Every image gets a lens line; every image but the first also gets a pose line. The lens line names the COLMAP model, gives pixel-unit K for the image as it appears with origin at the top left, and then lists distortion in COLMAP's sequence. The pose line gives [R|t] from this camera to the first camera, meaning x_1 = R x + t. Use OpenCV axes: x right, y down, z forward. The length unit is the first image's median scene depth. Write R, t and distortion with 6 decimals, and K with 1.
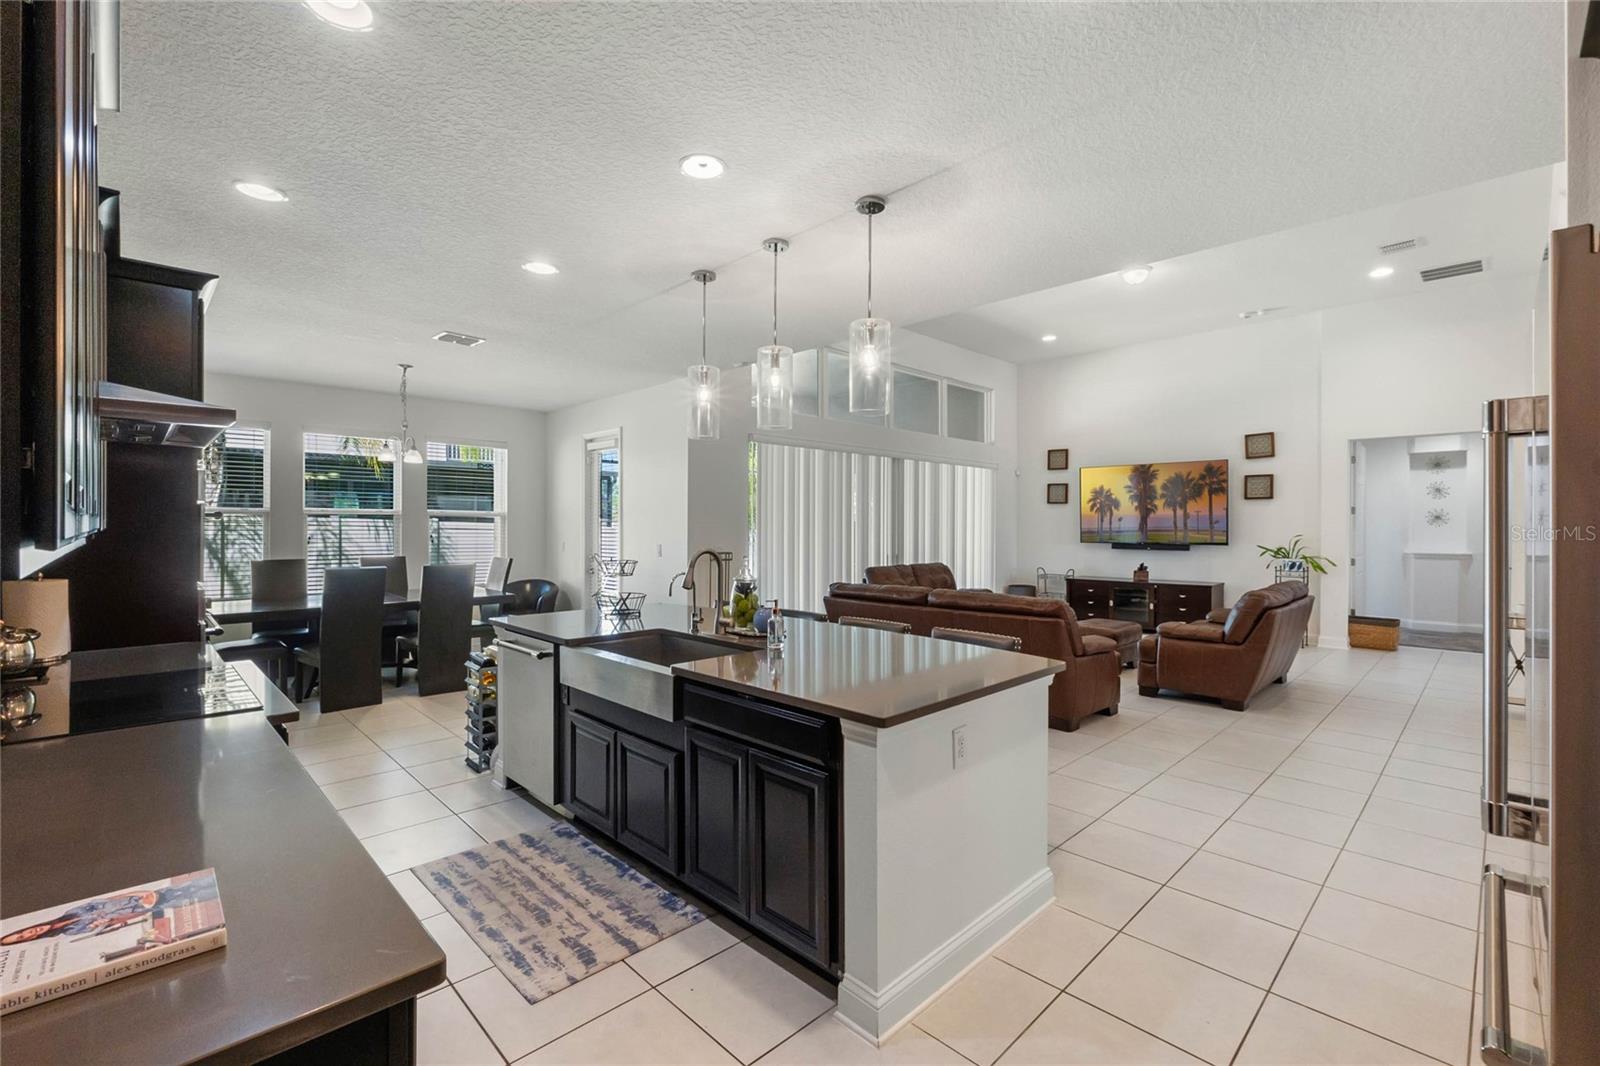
lens RADIAL K [[693.9, 0, 800.0], [0, 693.9, 533.0], [0, 0, 1]] dist [-0.003010, -0.000362]
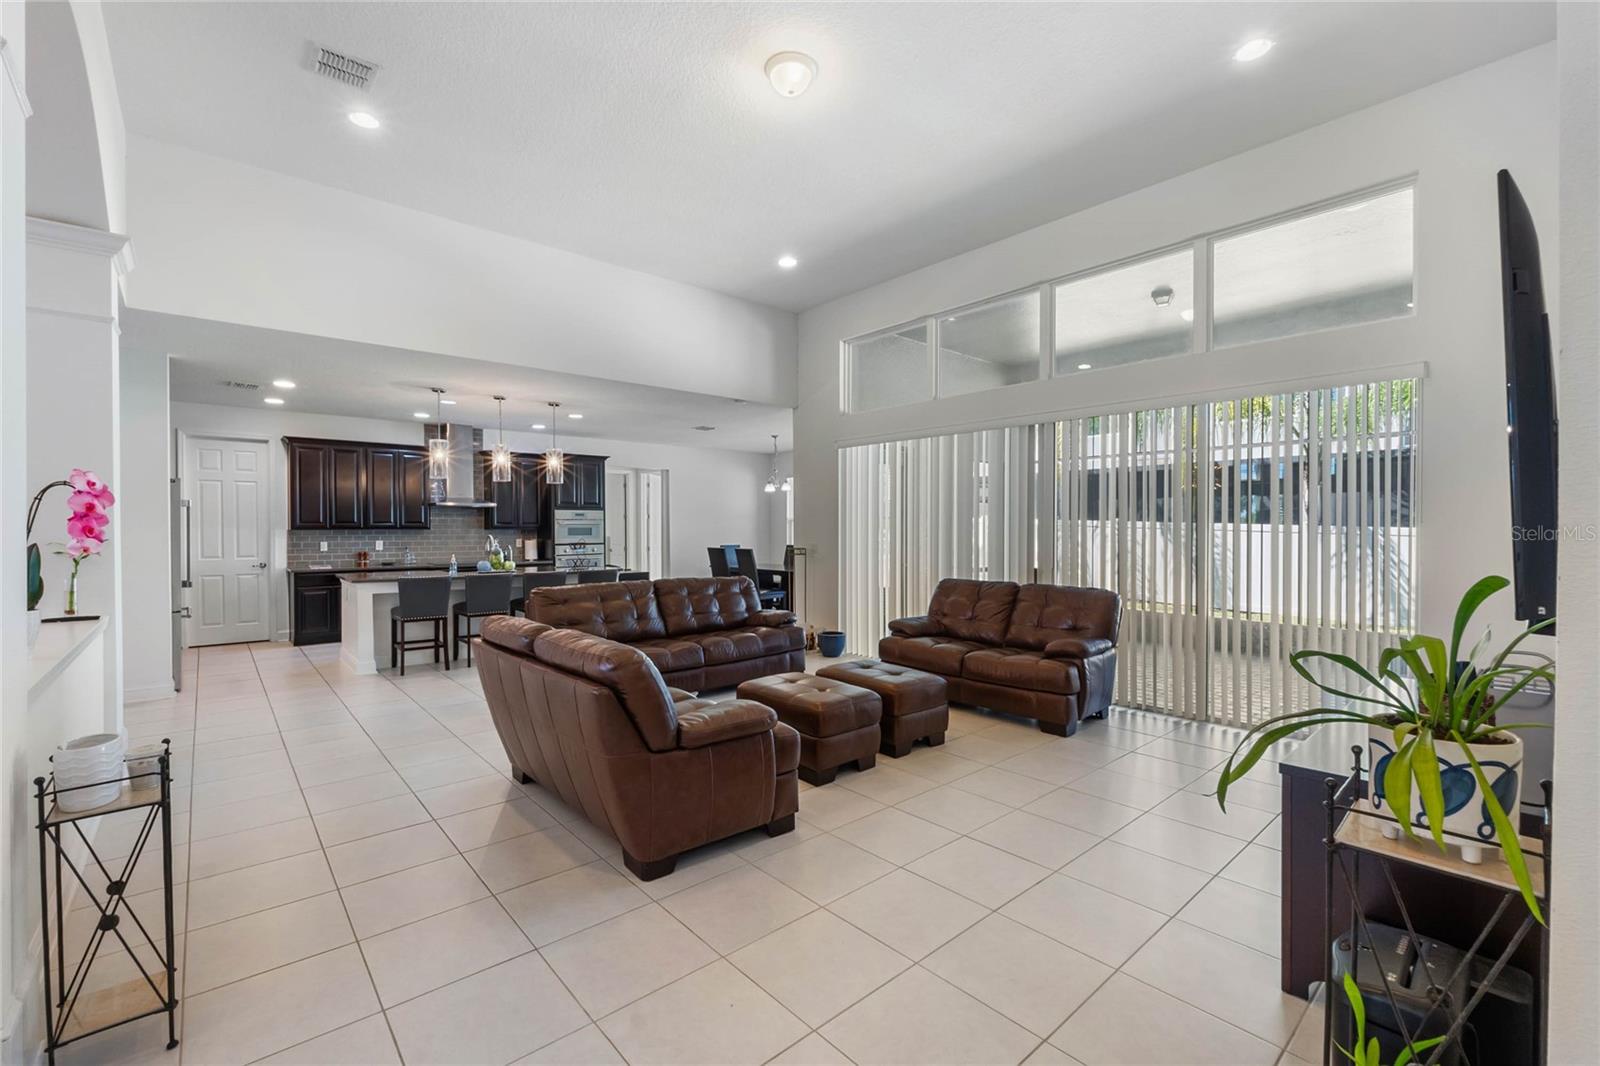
lens RADIAL K [[677.6, 0, 795.1], [0, 677.6, 539.4], [0, 0, 1]] dist [-0.000729, -0.000094]
pose [[-0.056760, 0.014489, -0.998283, 0.869020], [-0.011410, 0.999820, 0.015160, -0.004073], [0.998323, 0.012251, -0.056585, 0.870629]]
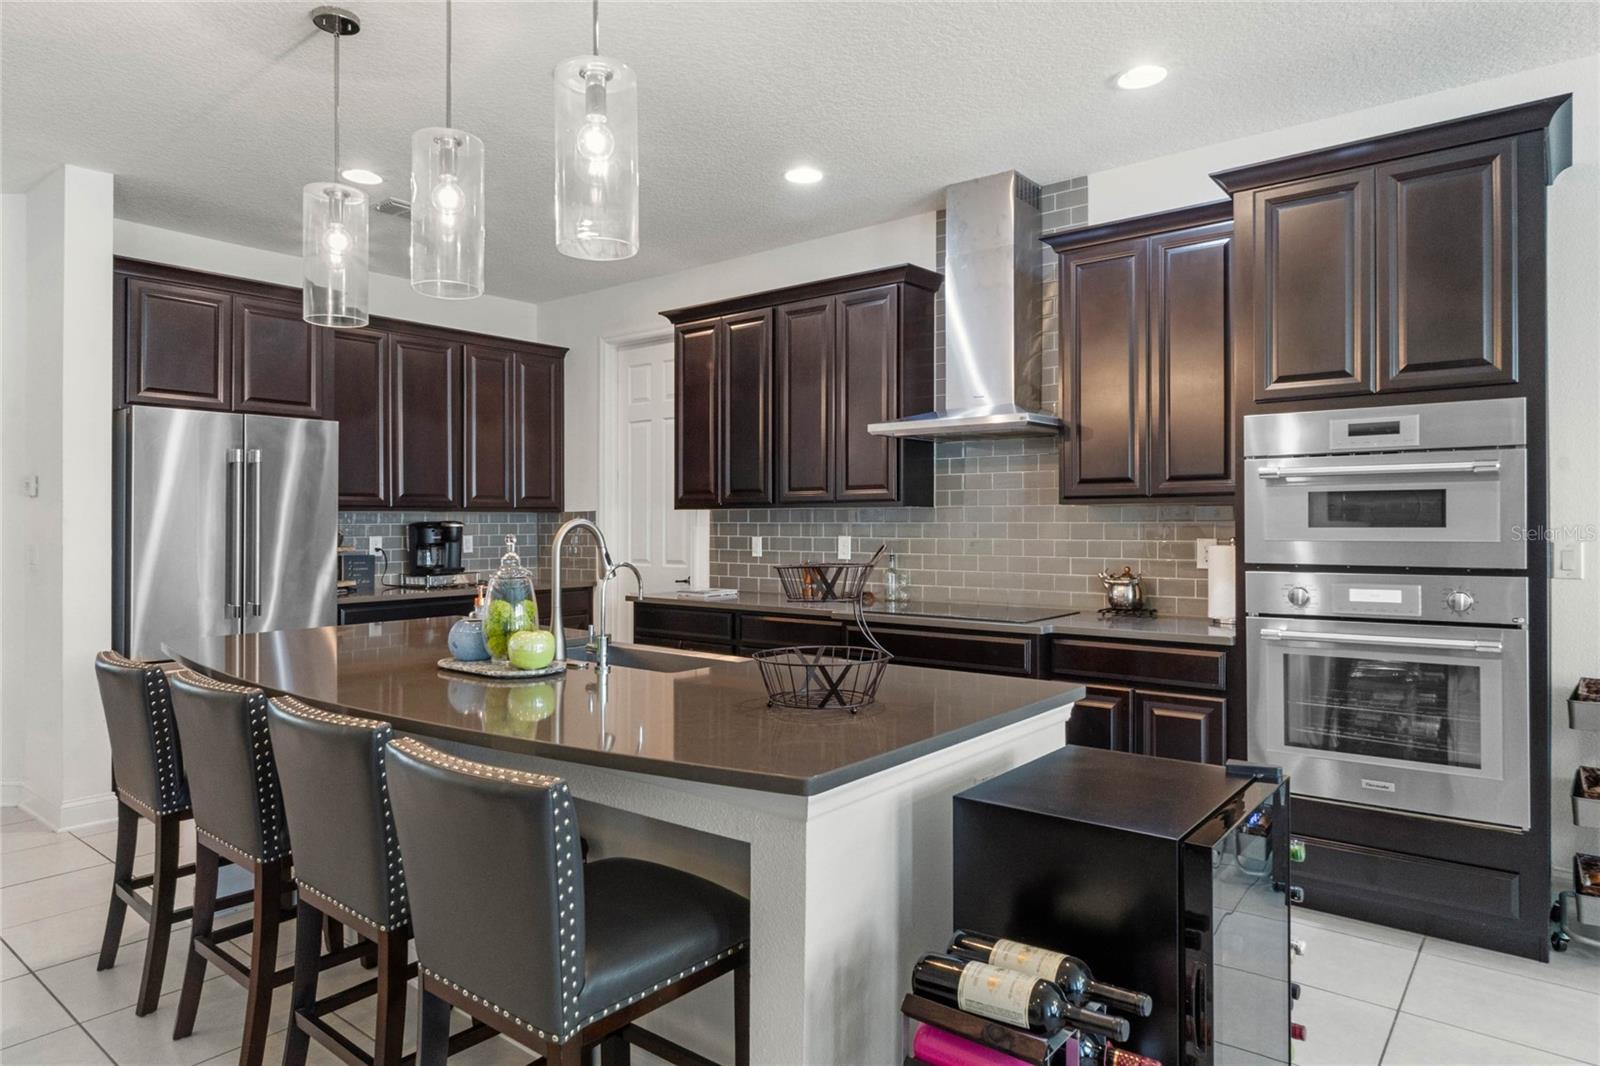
lens RADIAL K [[960.9, 0, 796.2], [0, 960.9, 522.7], [0, 0, 1]] dist [0.001900, 0.000309]
pose [[-0.992705, 0.002128, -0.120549, -0.085316], [0.000437, 0.999901, 0.014046, 0.005062], [0.120567, 0.013891, -0.992608, 0.746479]]
